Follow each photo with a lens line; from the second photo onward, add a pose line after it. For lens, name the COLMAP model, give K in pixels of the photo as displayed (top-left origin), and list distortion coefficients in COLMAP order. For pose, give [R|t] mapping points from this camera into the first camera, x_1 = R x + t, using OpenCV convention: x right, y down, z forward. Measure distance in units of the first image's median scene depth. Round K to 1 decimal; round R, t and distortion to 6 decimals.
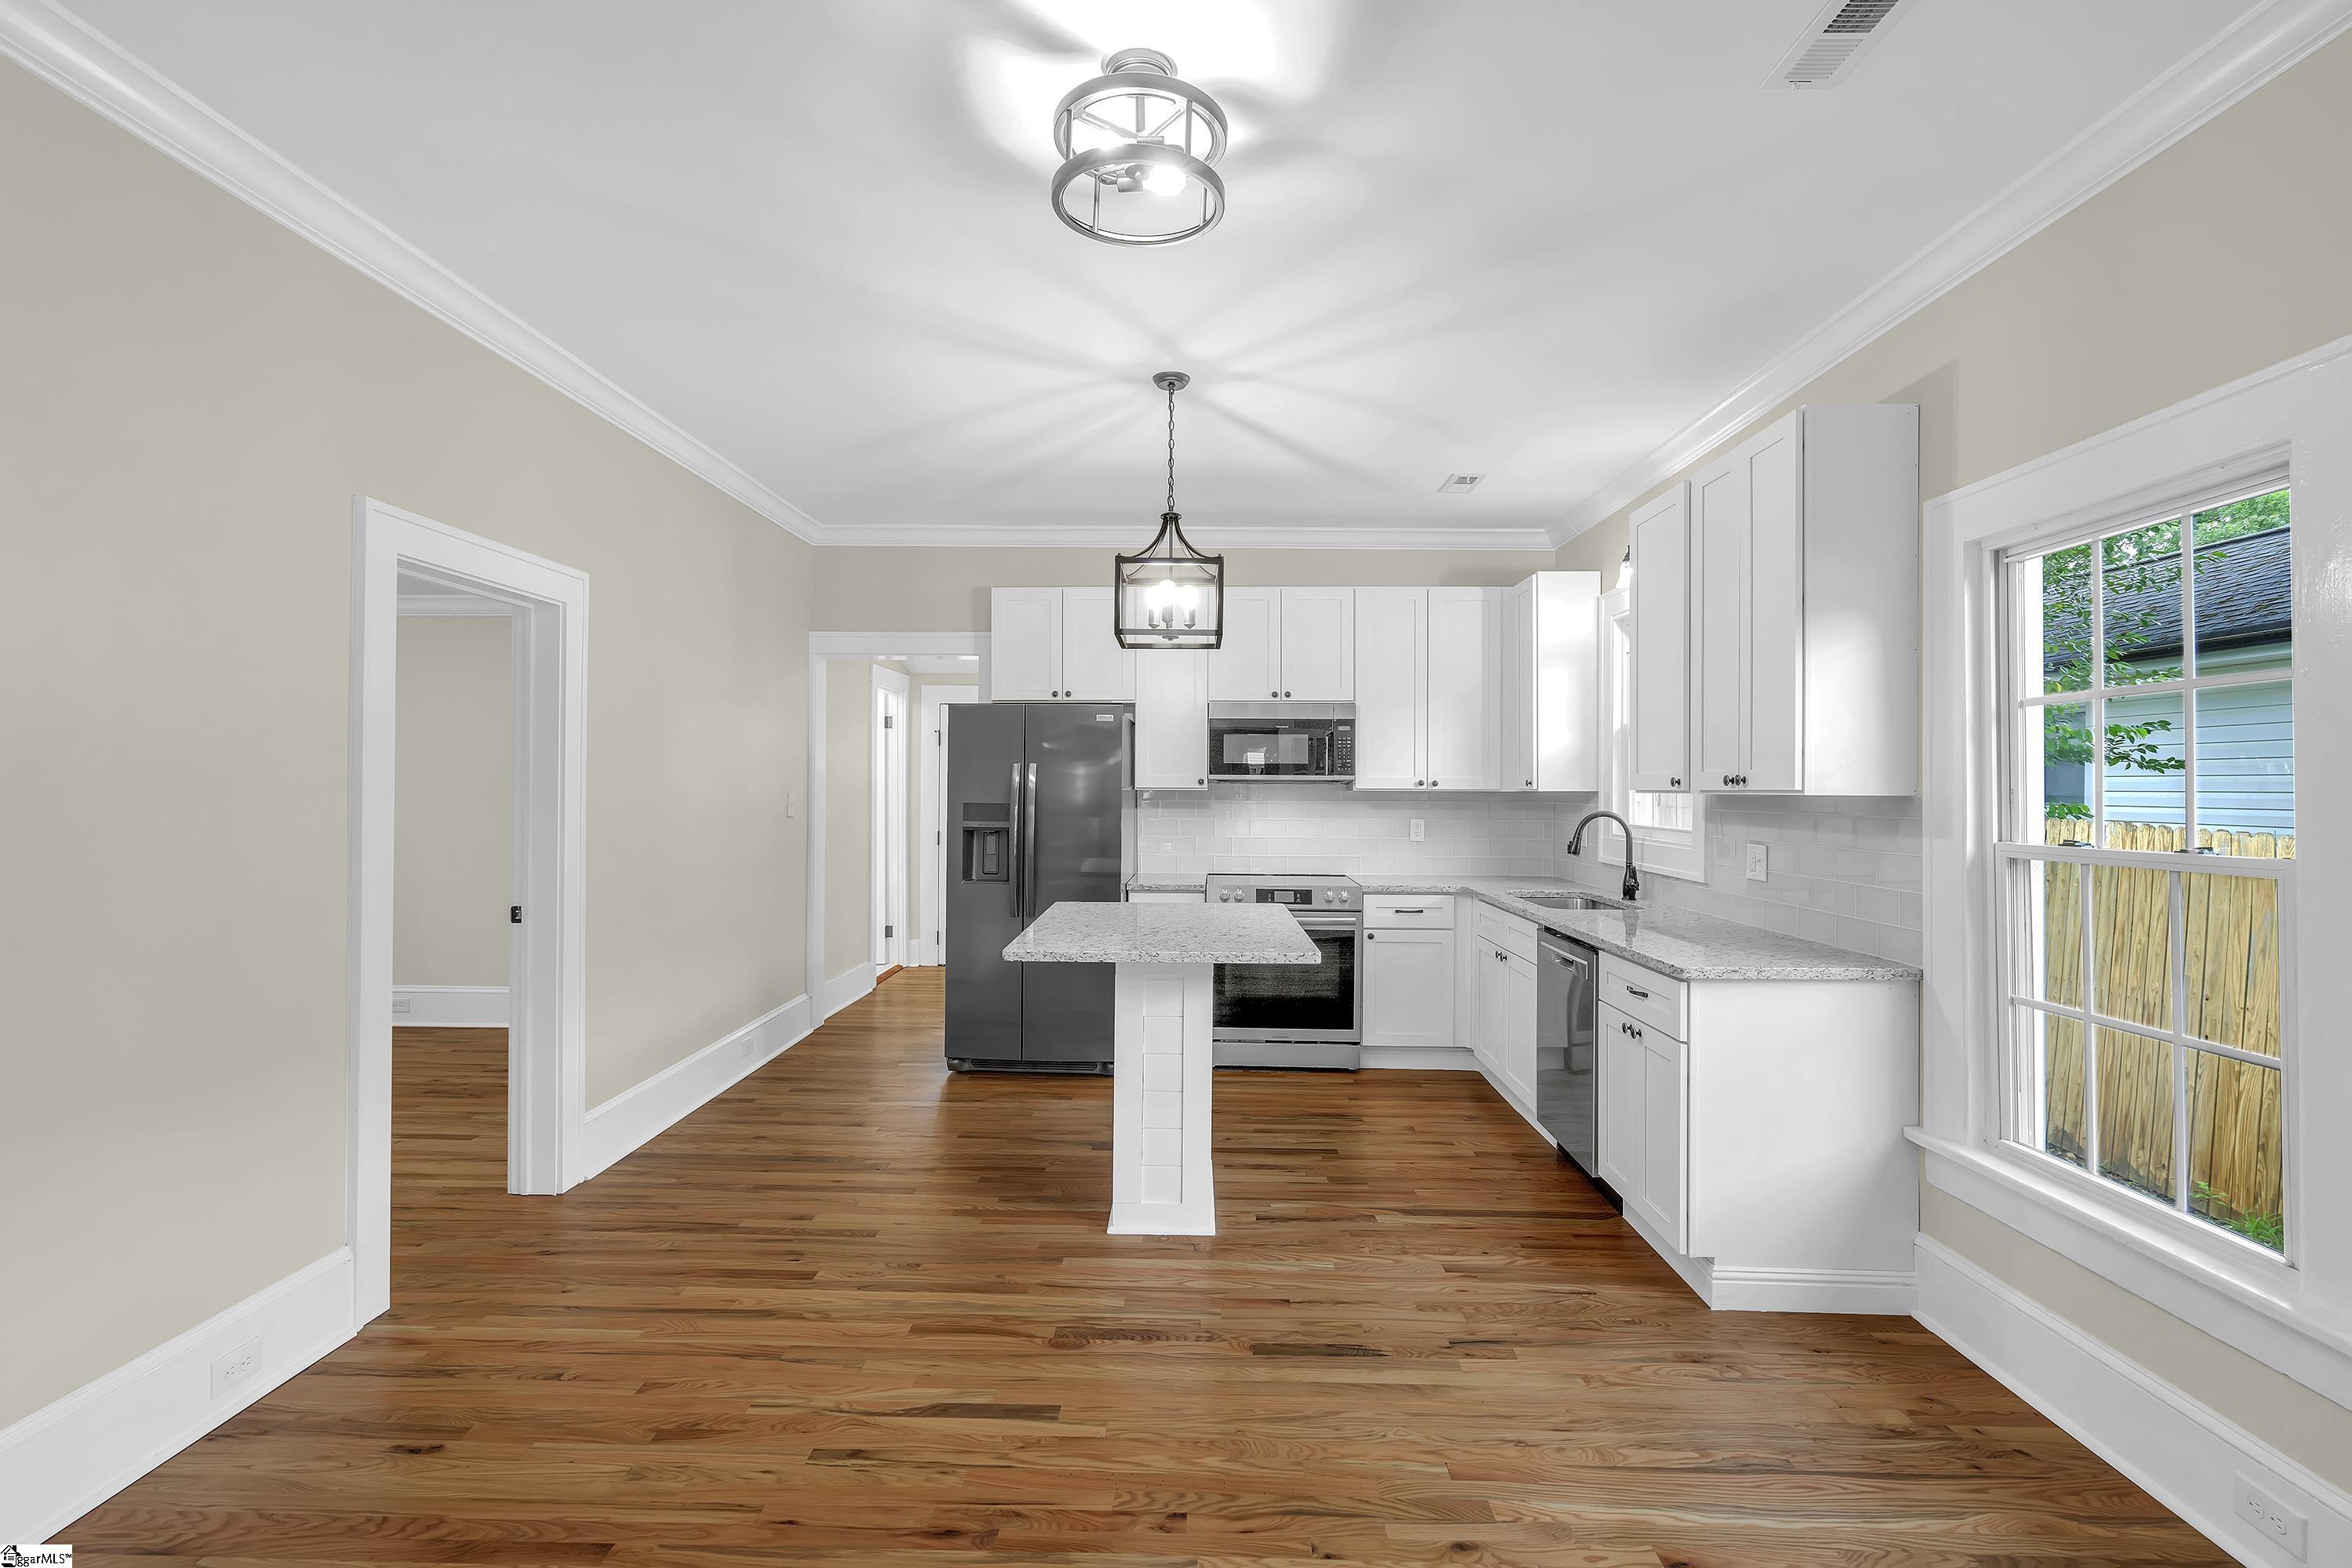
lens RADIAL K [[1049.5, 0, 1176.0], [0, 1049.5, 784.0], [0, 0, 1]] dist [-0.012904, 0.007411]
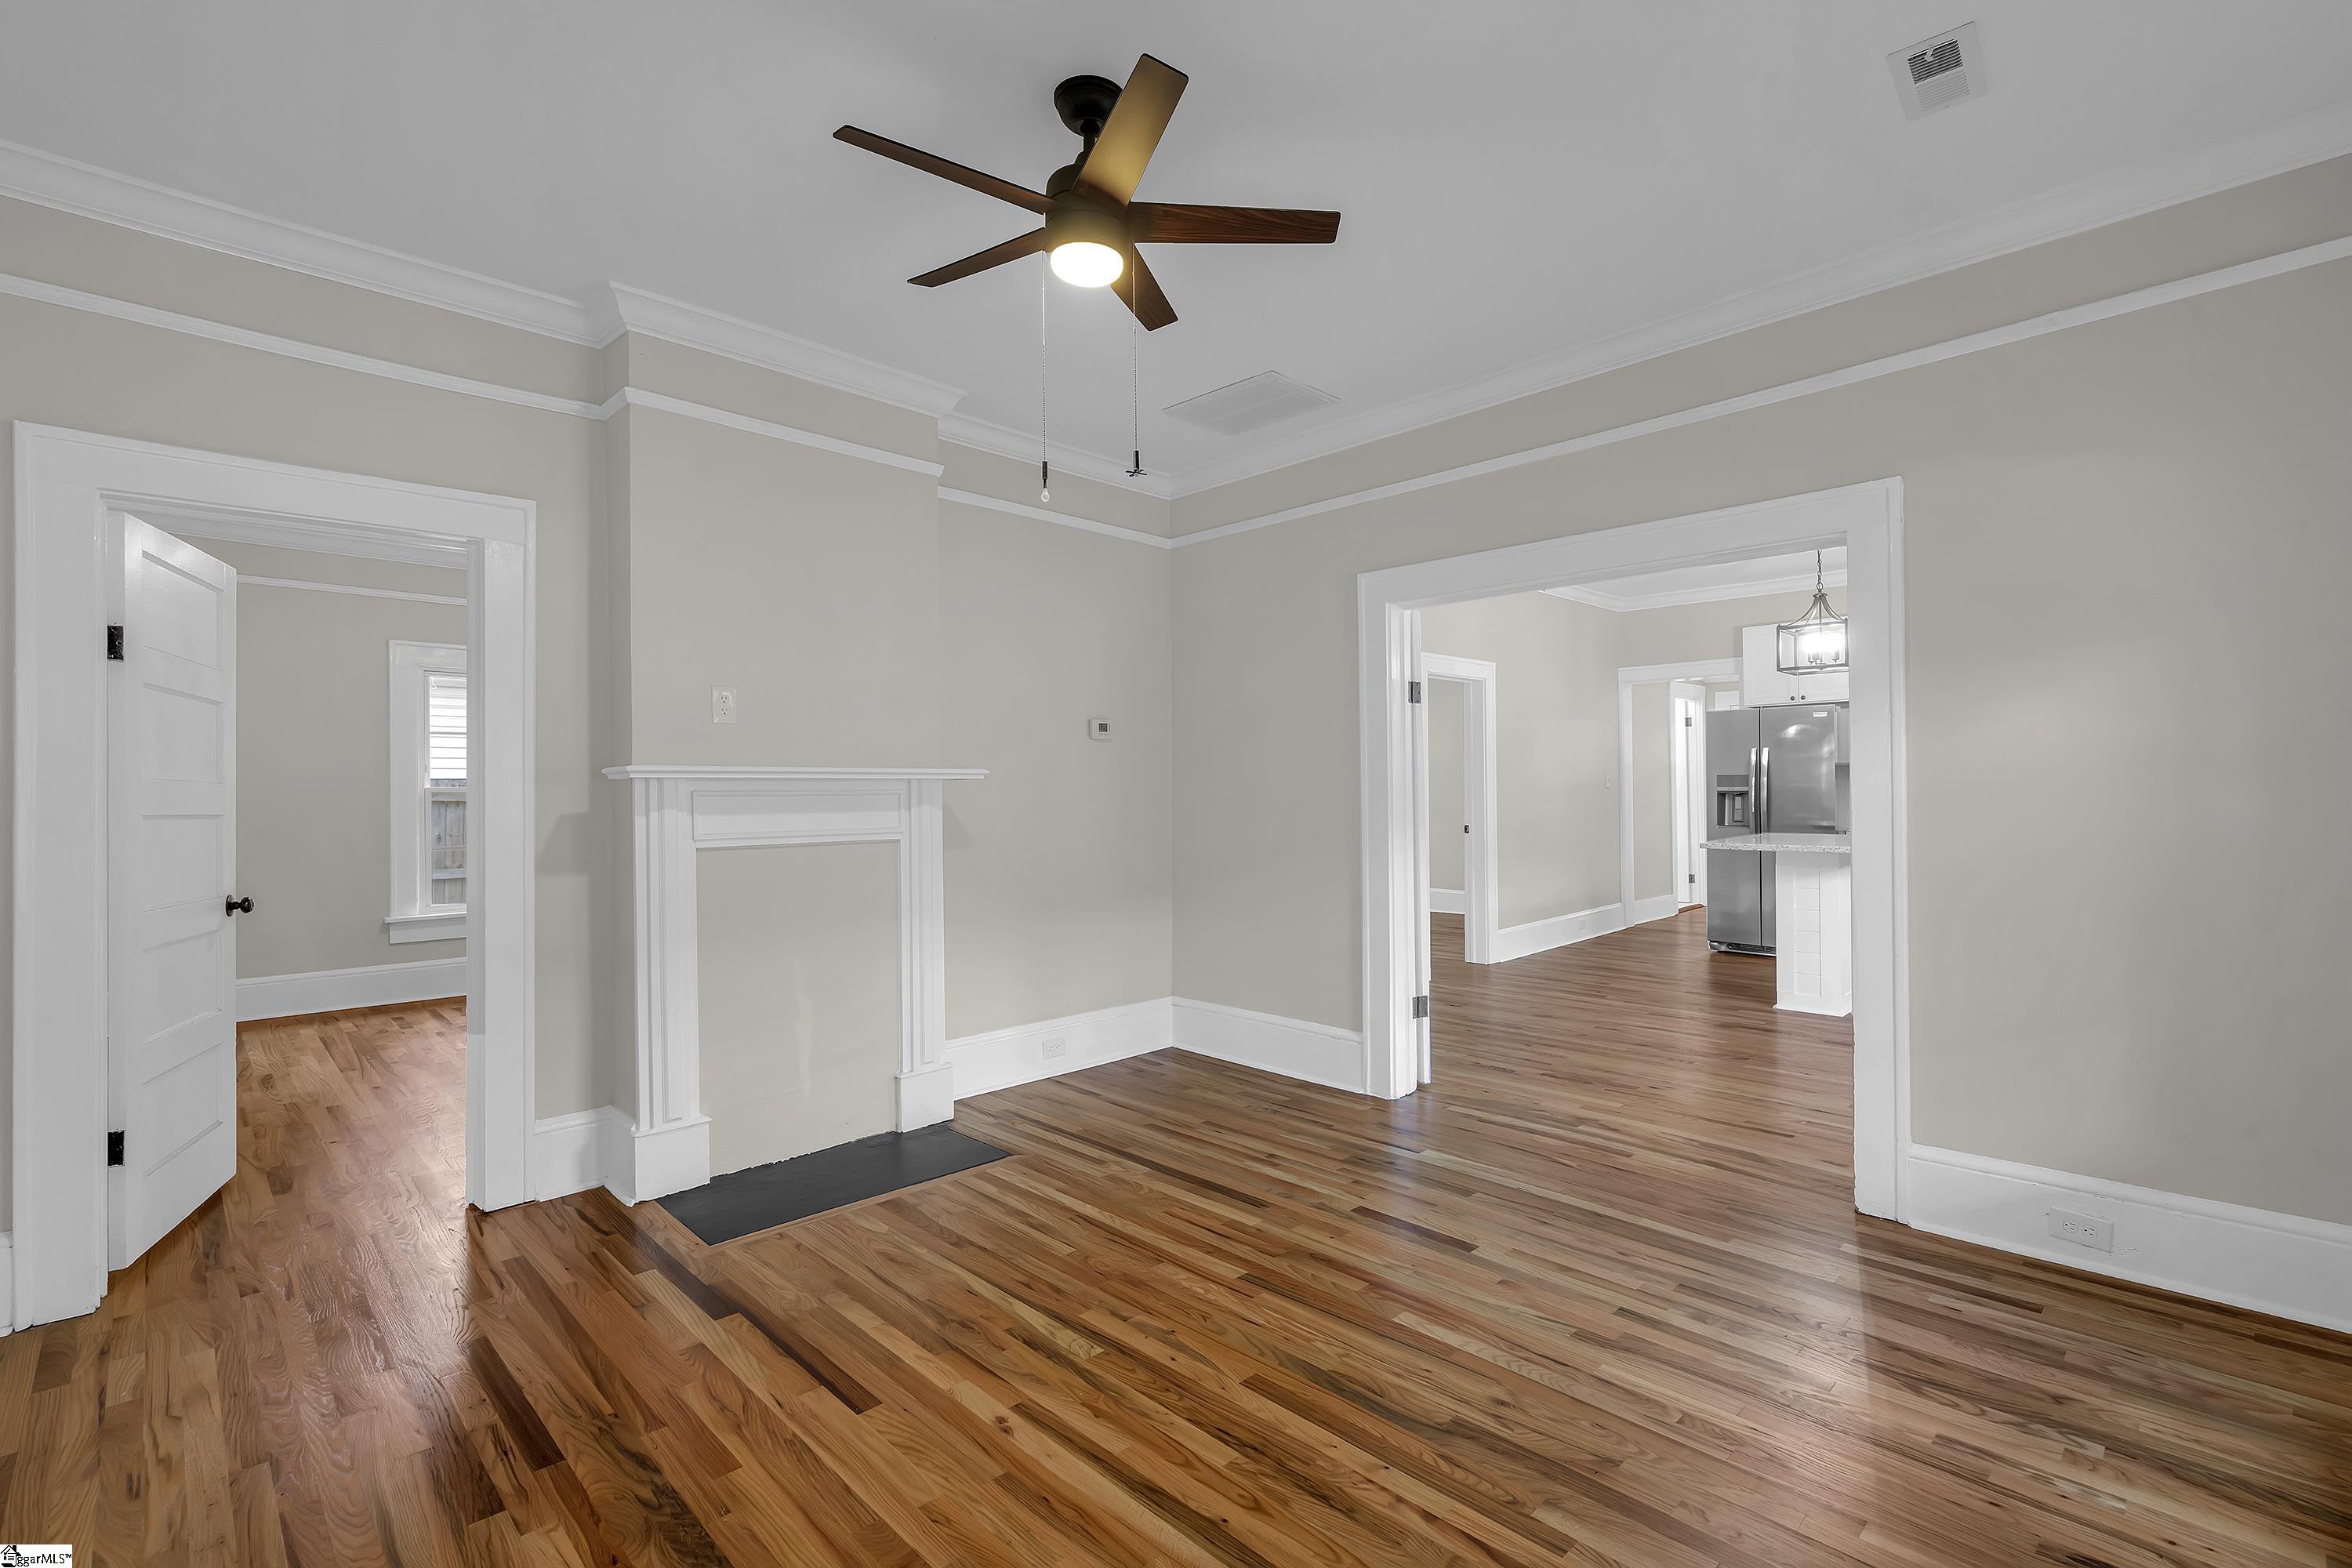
lens RADIAL K [[1049.5, 0, 1176.0], [0, 1049.5, 784.0], [0, 0, 1]] dist [-0.012904, 0.007411]
pose [[0.712946, -0.018560, -0.700973, 0.371095], [0.018886, 0.999795, -0.007264, 0.032869], [0.700964, -0.008059, 0.713151, -0.784408]]
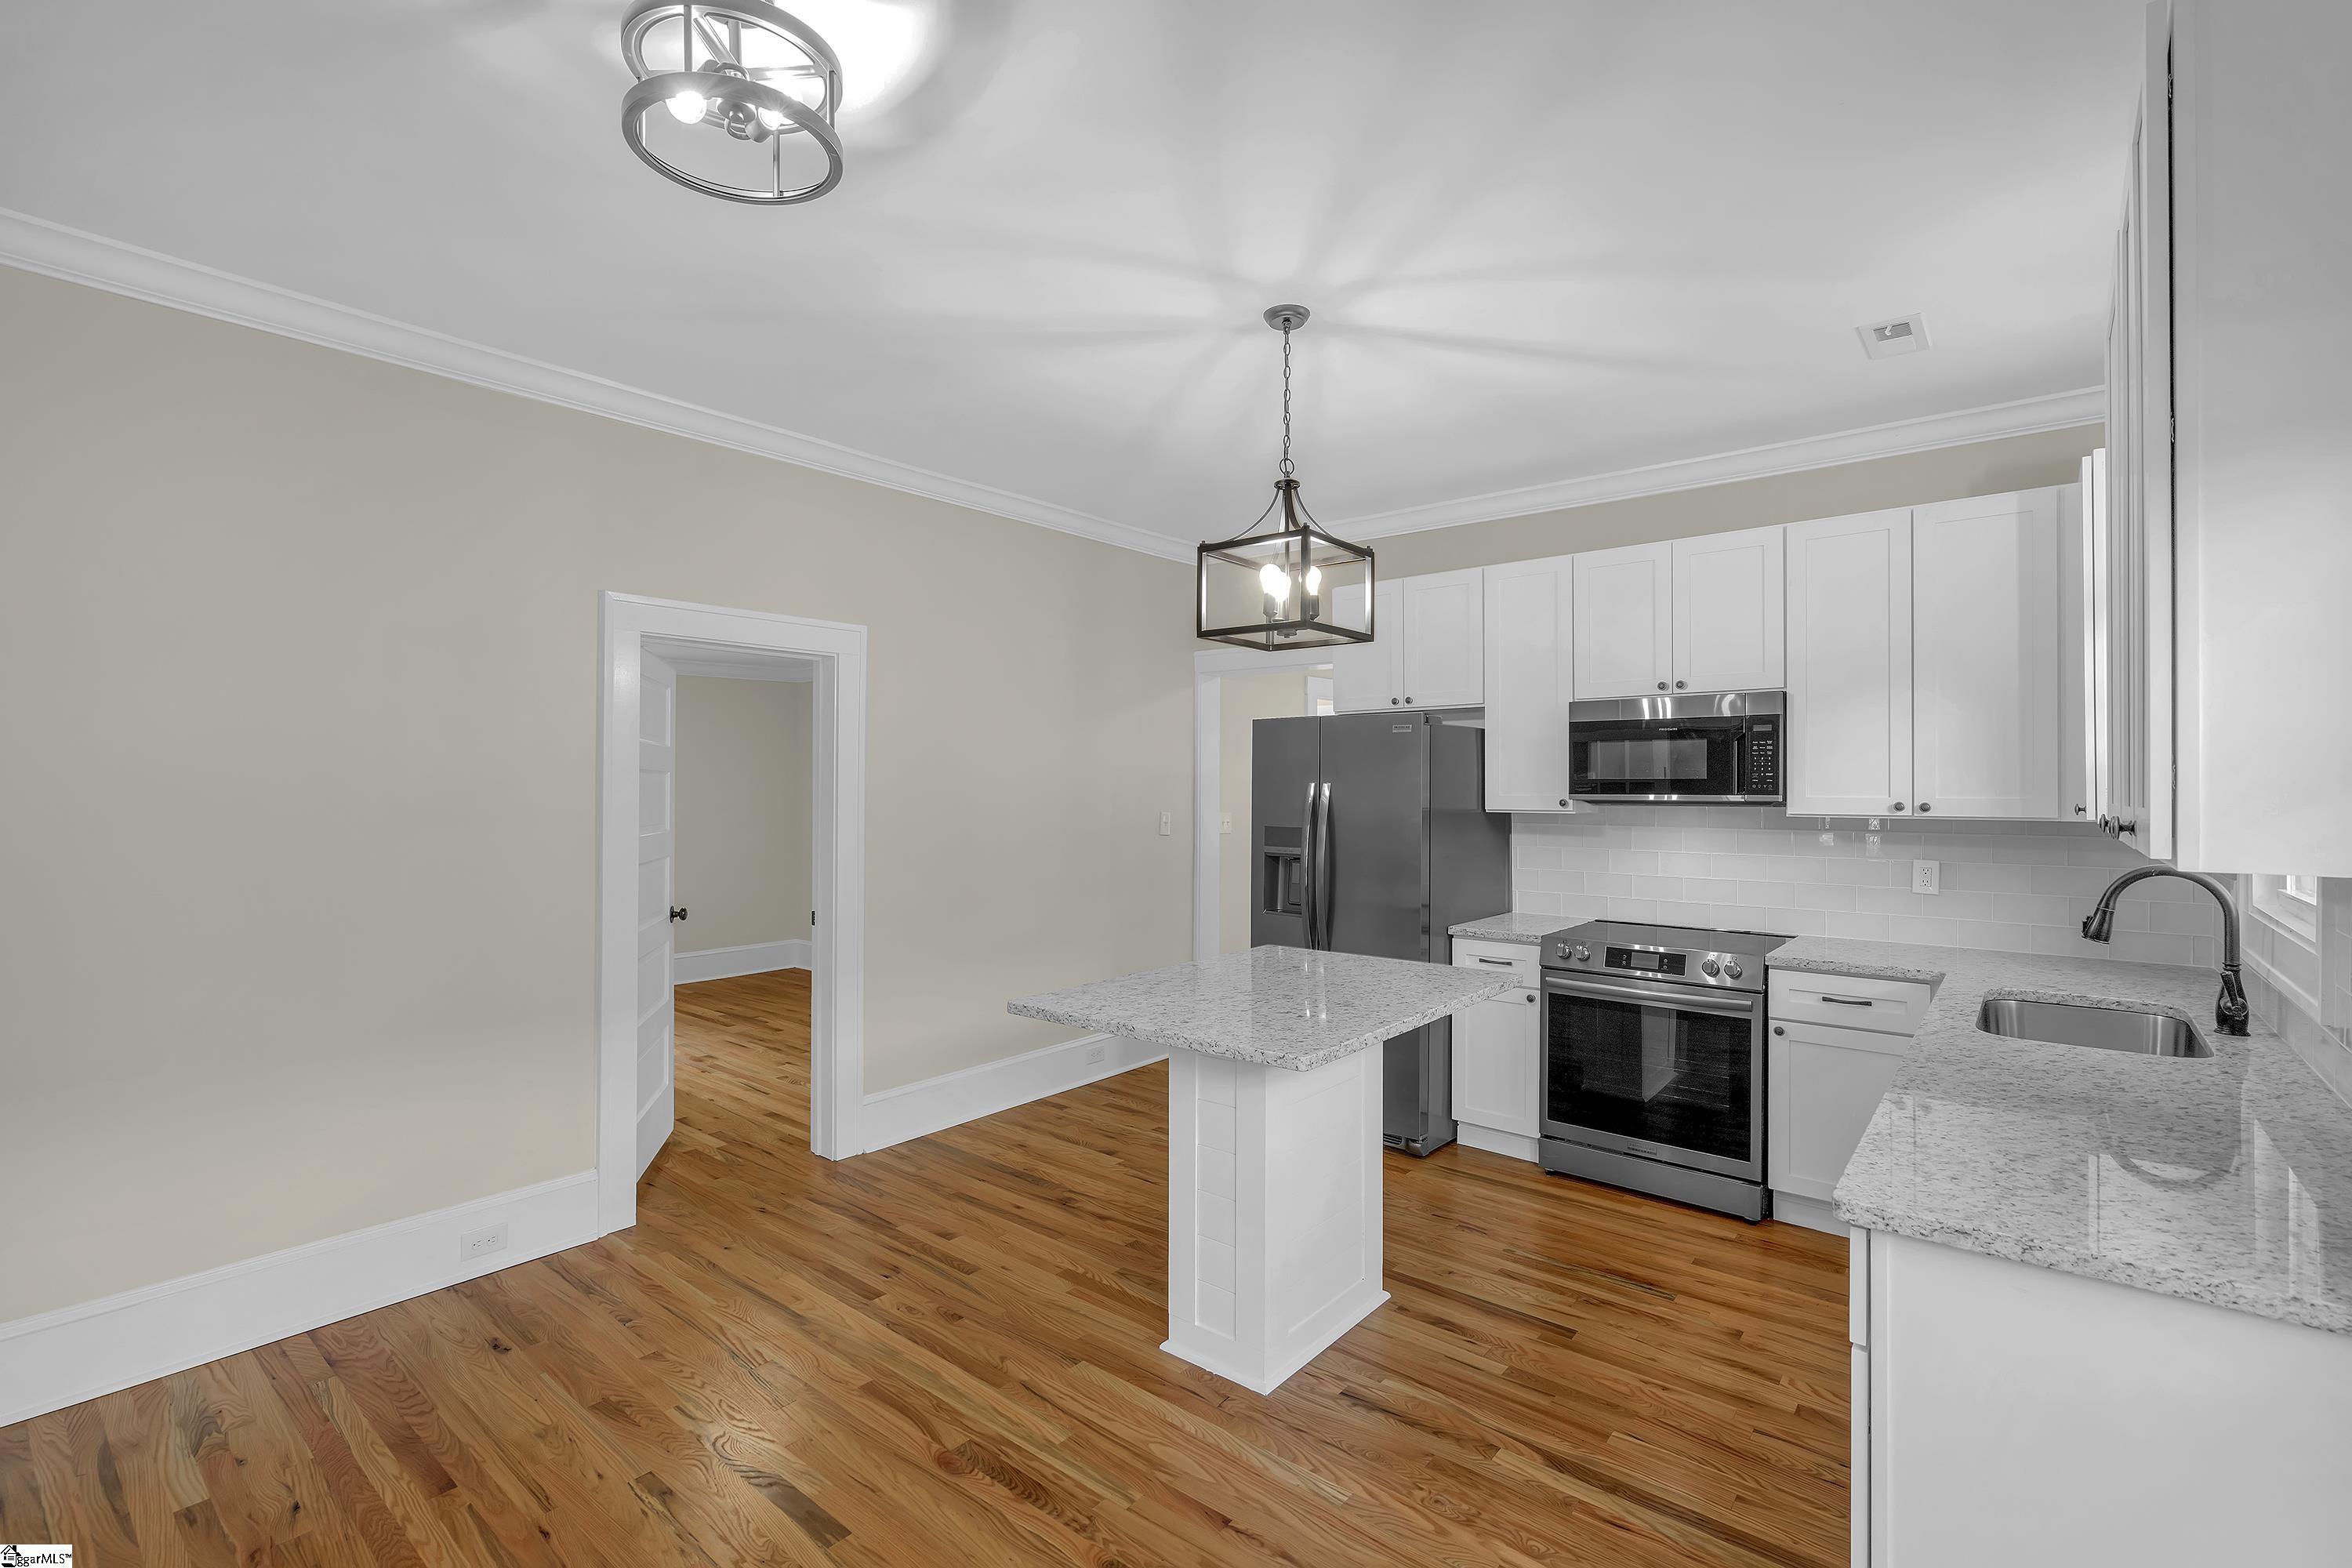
lens RADIAL K [[1049.5, 0, 1176.0], [0, 1049.5, 784.0], [0, 0, 1]] dist [-0.012904, 0.007411]
pose [[0.784970, -0.006681, -0.619498, 0.373874], [0.003932, 0.999975, -0.005802, -0.017120], [0.619521, 0.002119, 0.784977, 0.273422]]
